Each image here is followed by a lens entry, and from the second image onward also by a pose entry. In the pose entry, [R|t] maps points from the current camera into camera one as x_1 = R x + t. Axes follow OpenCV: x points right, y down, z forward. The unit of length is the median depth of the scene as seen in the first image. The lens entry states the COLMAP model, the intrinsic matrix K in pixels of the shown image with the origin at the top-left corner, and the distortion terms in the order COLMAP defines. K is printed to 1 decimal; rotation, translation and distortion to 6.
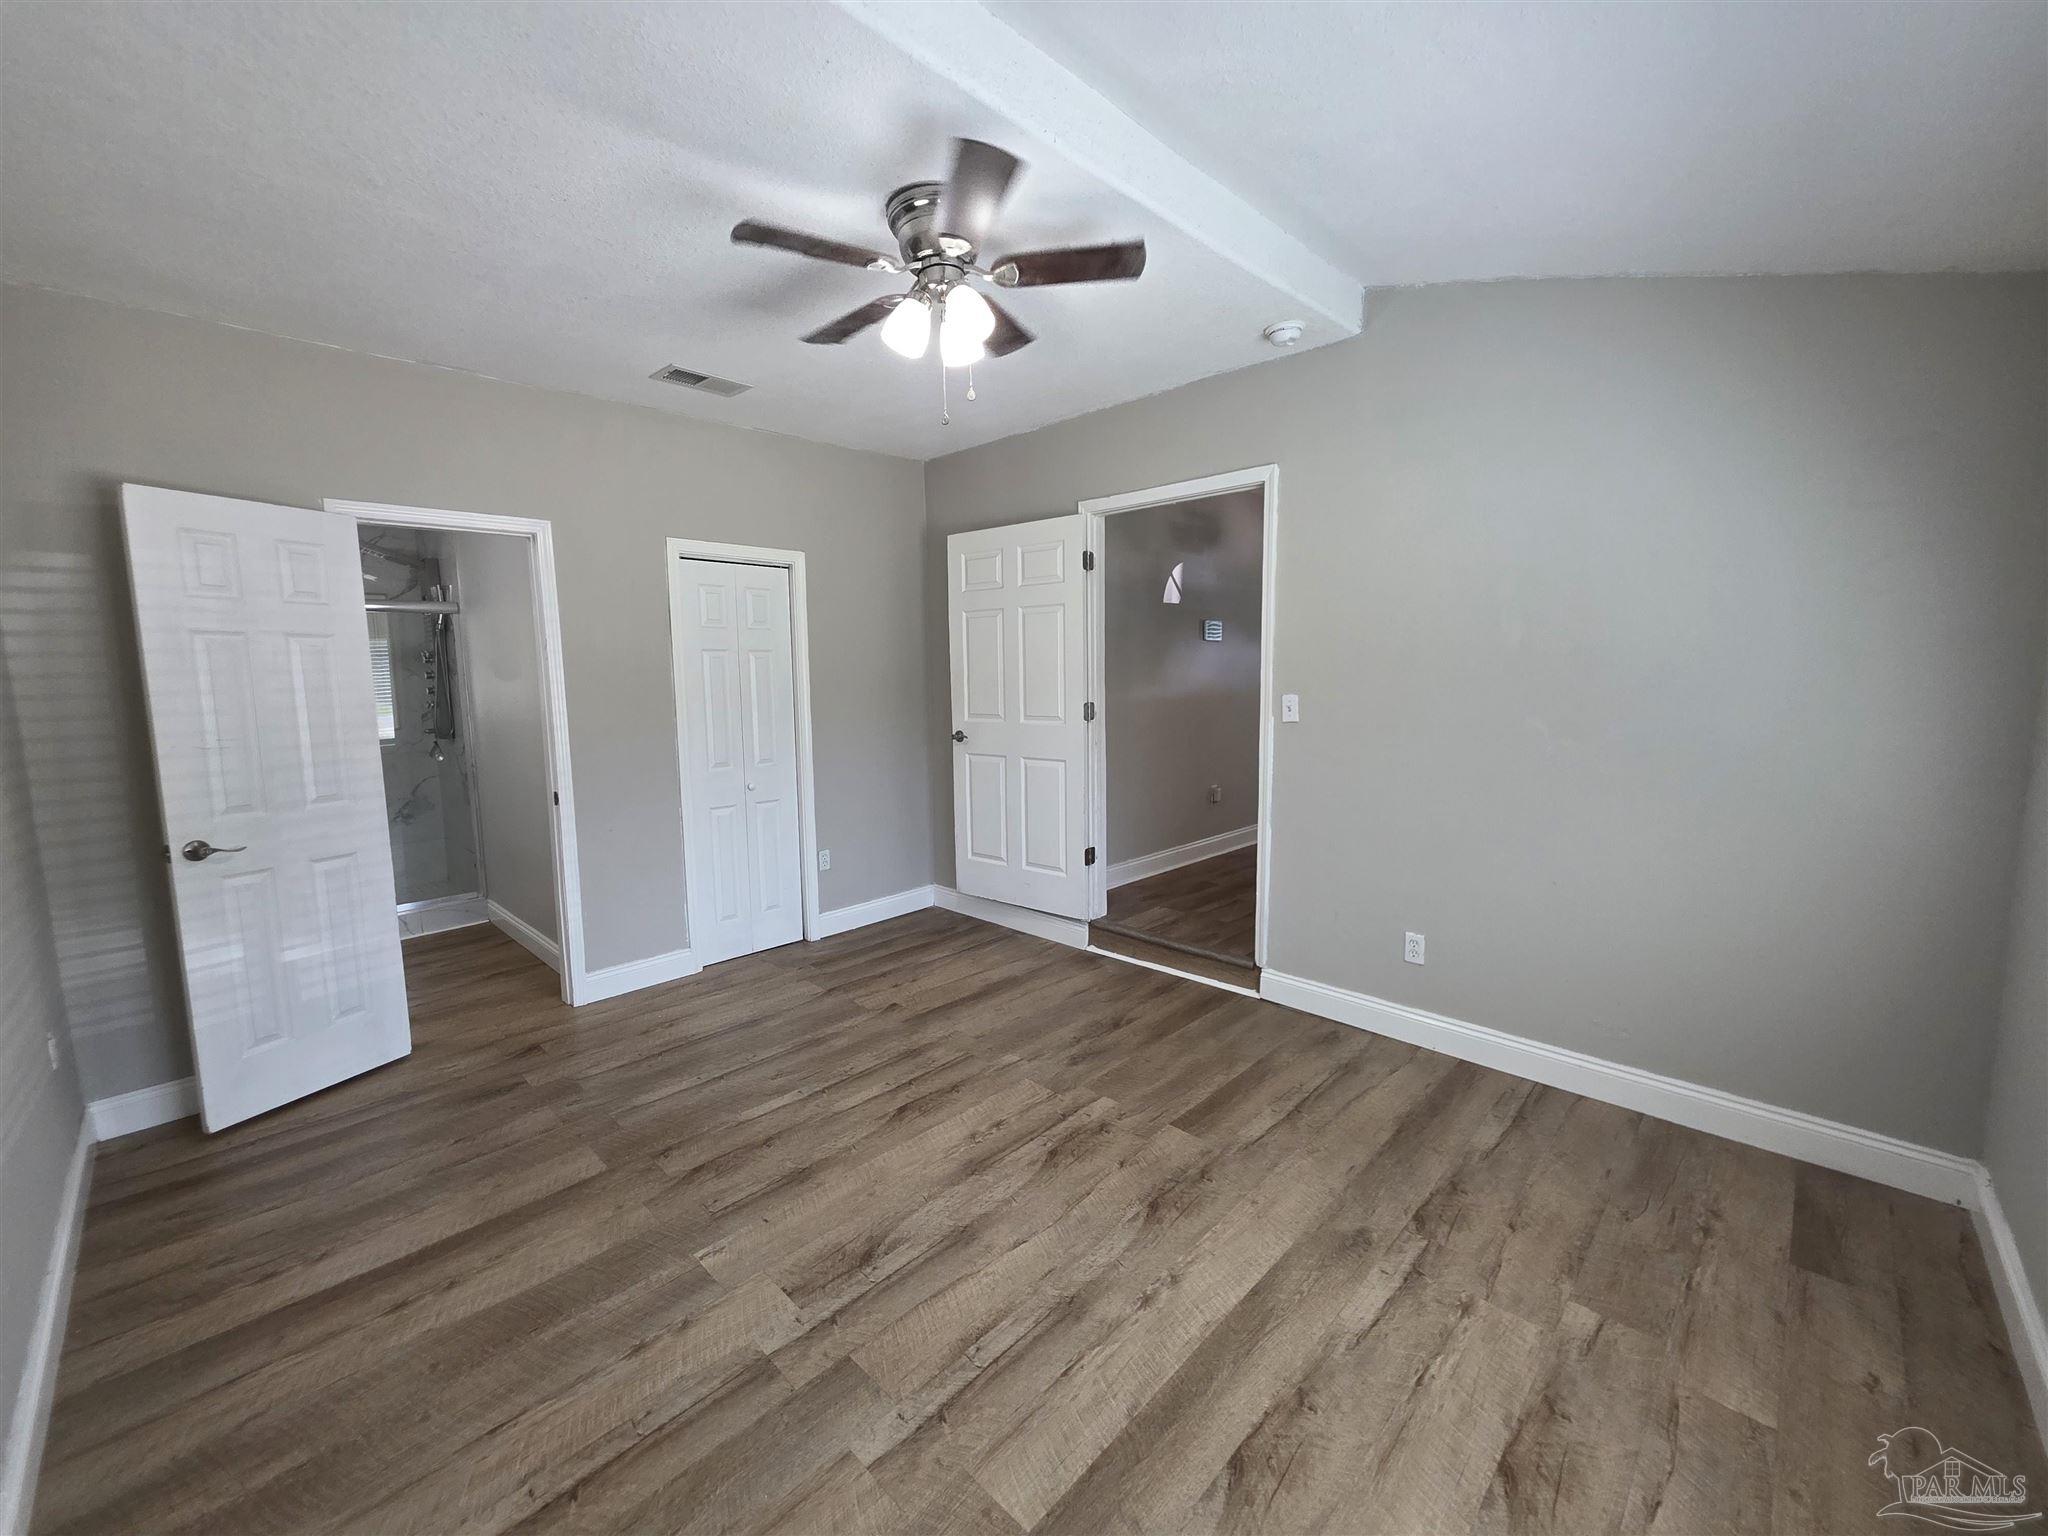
lens RADIAL K [[825.4, 0, 1015.8], [0, 825.4, 754.7], [0, 0, 1]] dist [0.005910, -0.000998]
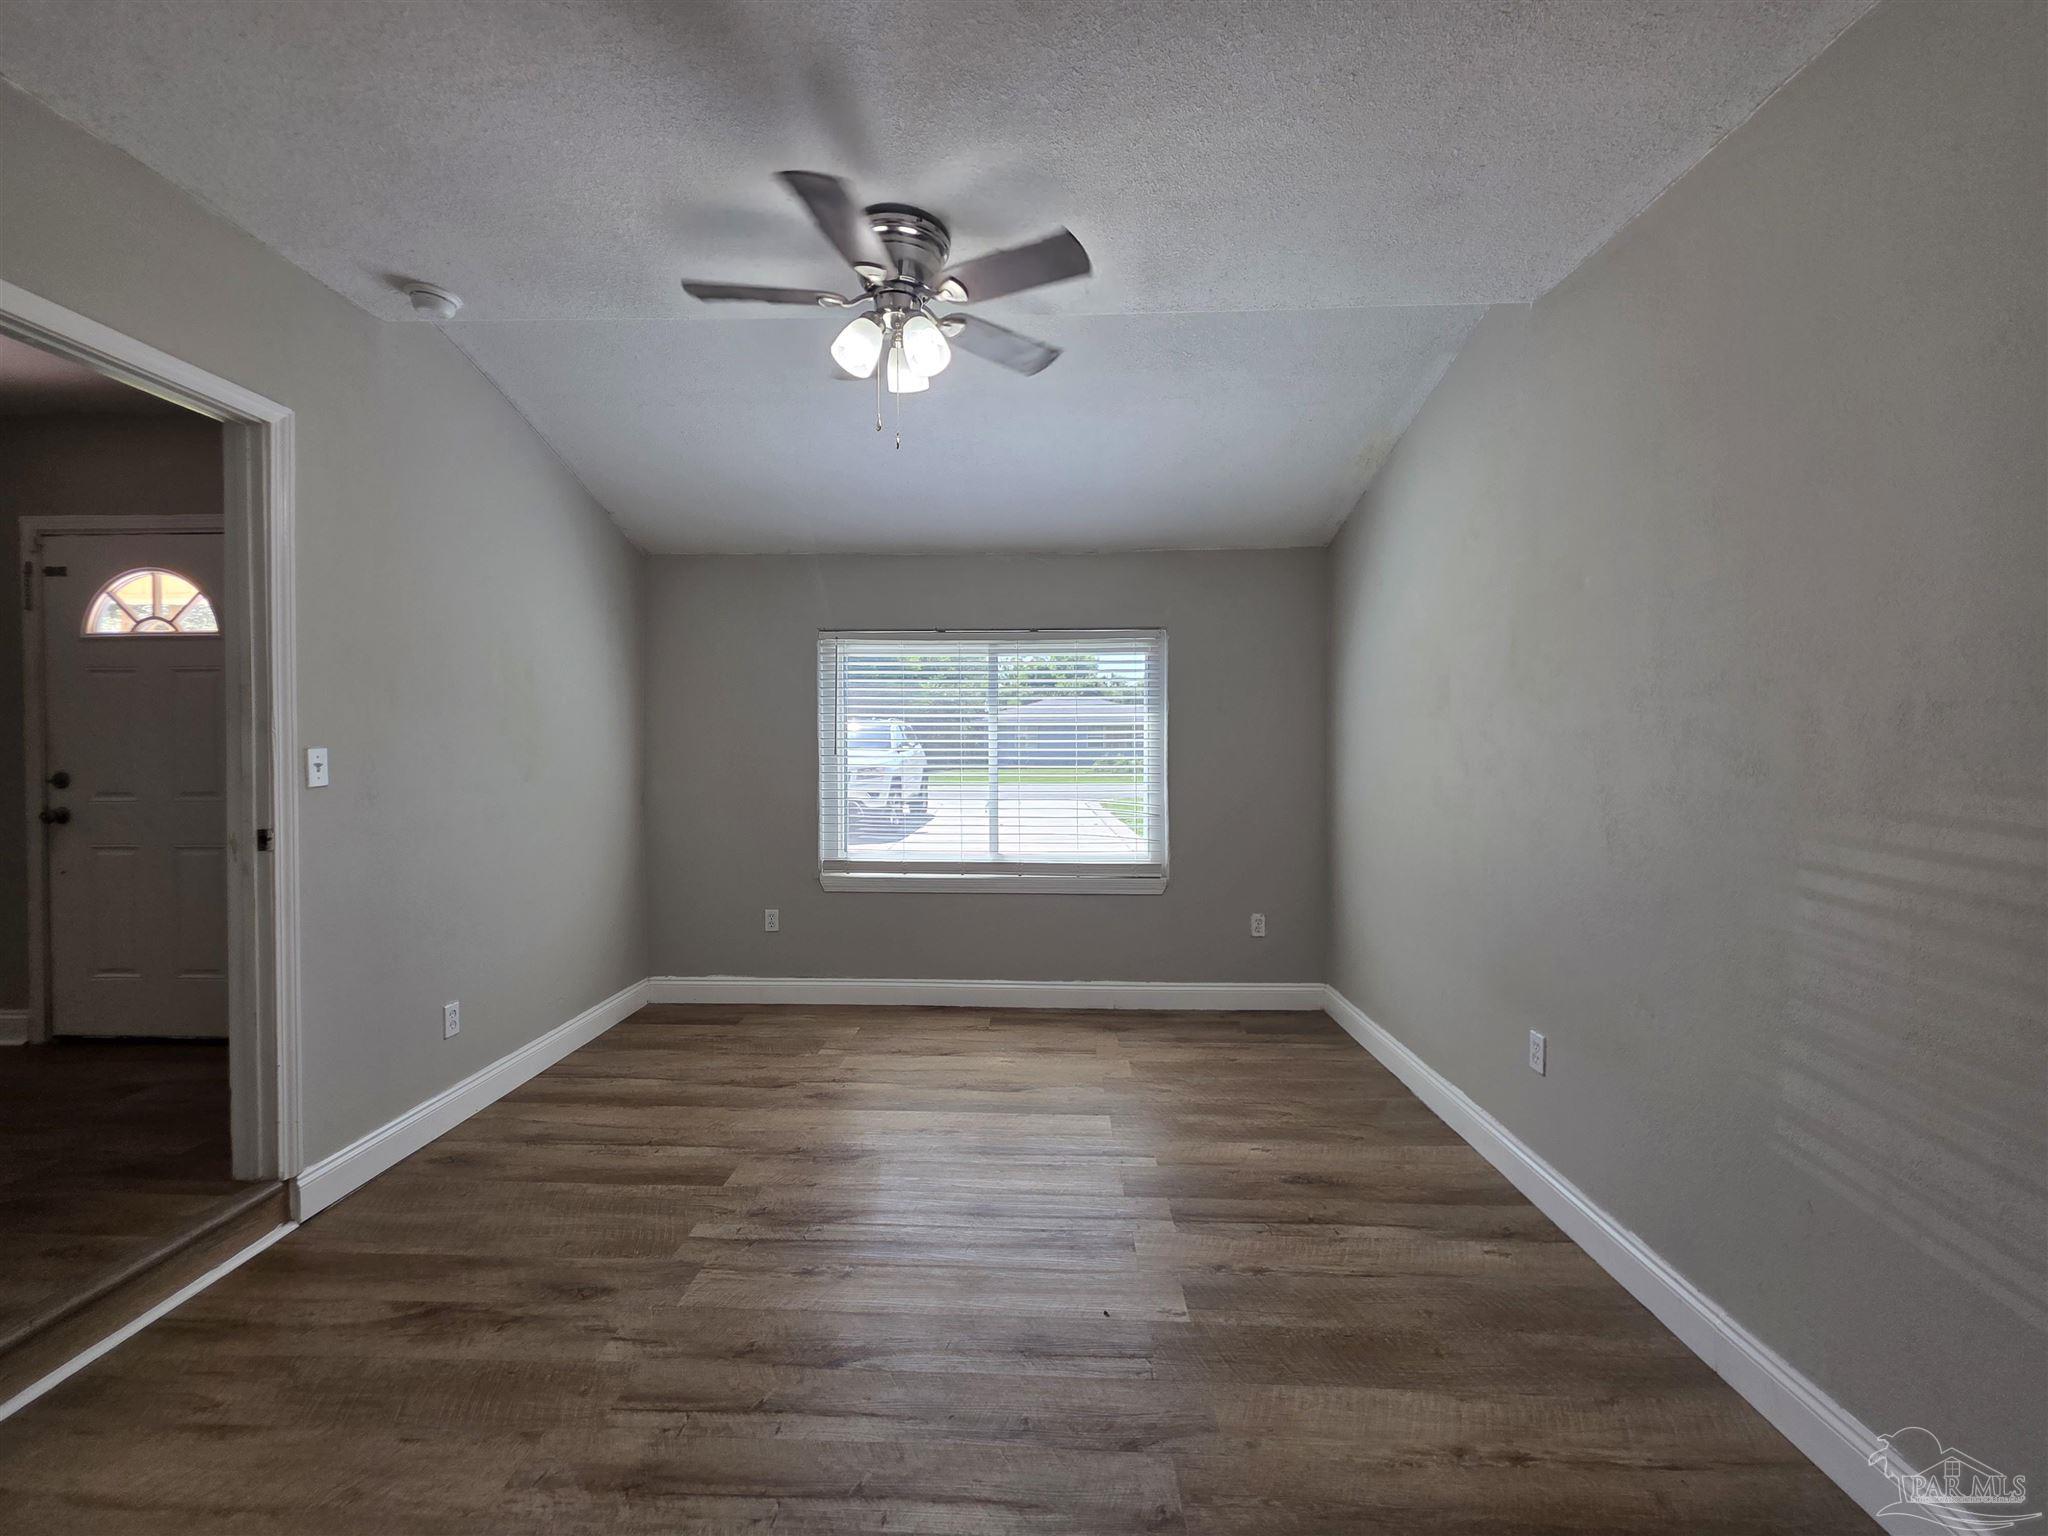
lens RADIAL K [[825.4, 0, 1013.4], [0, 825.4, 762.8], [0, 0, 1]] dist [0.005910, -0.000998]
pose [[-0.673418, 0.003758, 0.739253, -0.788841], [0.089757, 0.993005, 0.076716, -0.083422], [-0.733793, 0.118015, -0.669044, 1.414353]]
